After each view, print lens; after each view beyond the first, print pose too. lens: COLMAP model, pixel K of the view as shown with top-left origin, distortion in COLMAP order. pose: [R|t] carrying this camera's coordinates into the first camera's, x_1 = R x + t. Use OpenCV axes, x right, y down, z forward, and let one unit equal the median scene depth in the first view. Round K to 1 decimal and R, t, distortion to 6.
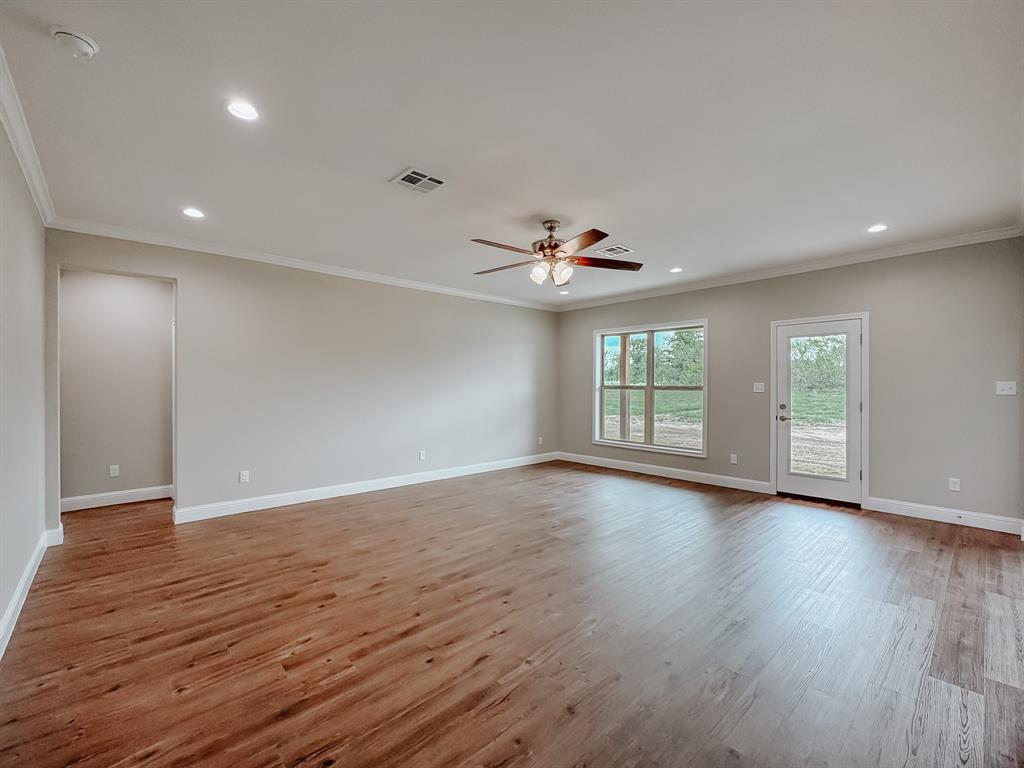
lens RADIAL K [[430.3, 0, 514.9], [0, 430.3, 379.1], [0, 0, 1]] dist [-0.001520, -0.000332]
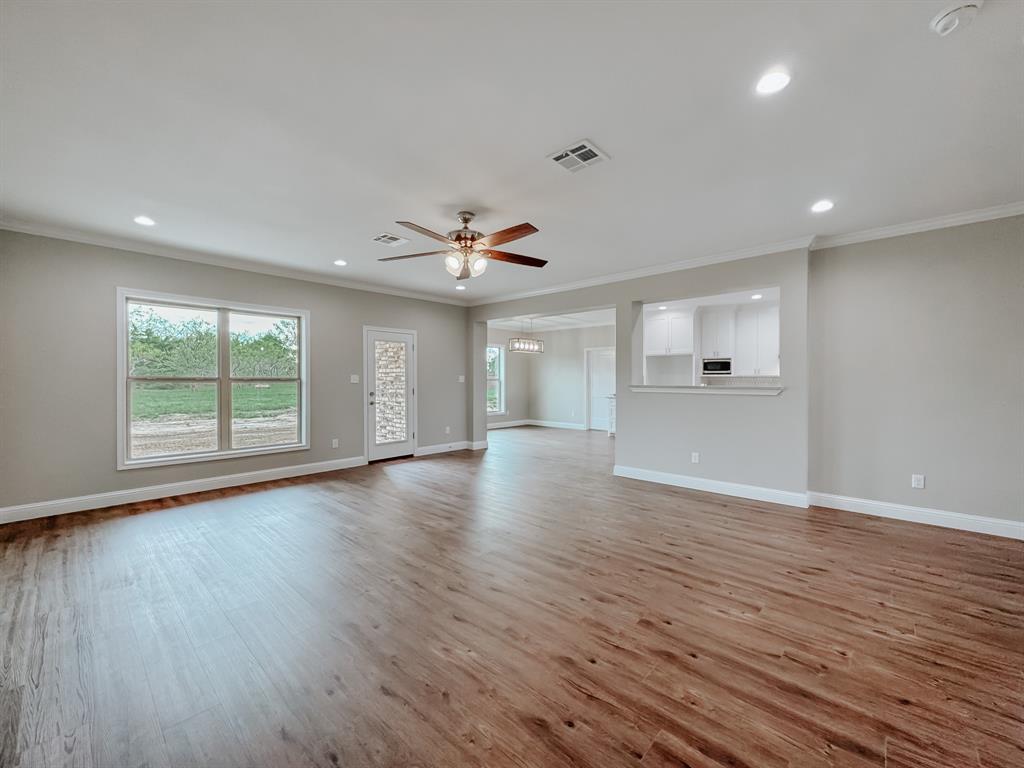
lens RADIAL K [[403.8, 0, 512.0], [0, 403.8, 384.0], [0, 0, 1]] dist [0.001263, 0.000242]
pose [[-0.060444, -0.011319, 0.998107, -0.640707], [-0.015042, 0.999832, 0.010427, 0.015955], [-0.998058, -0.014384, -0.060605, 0.701843]]
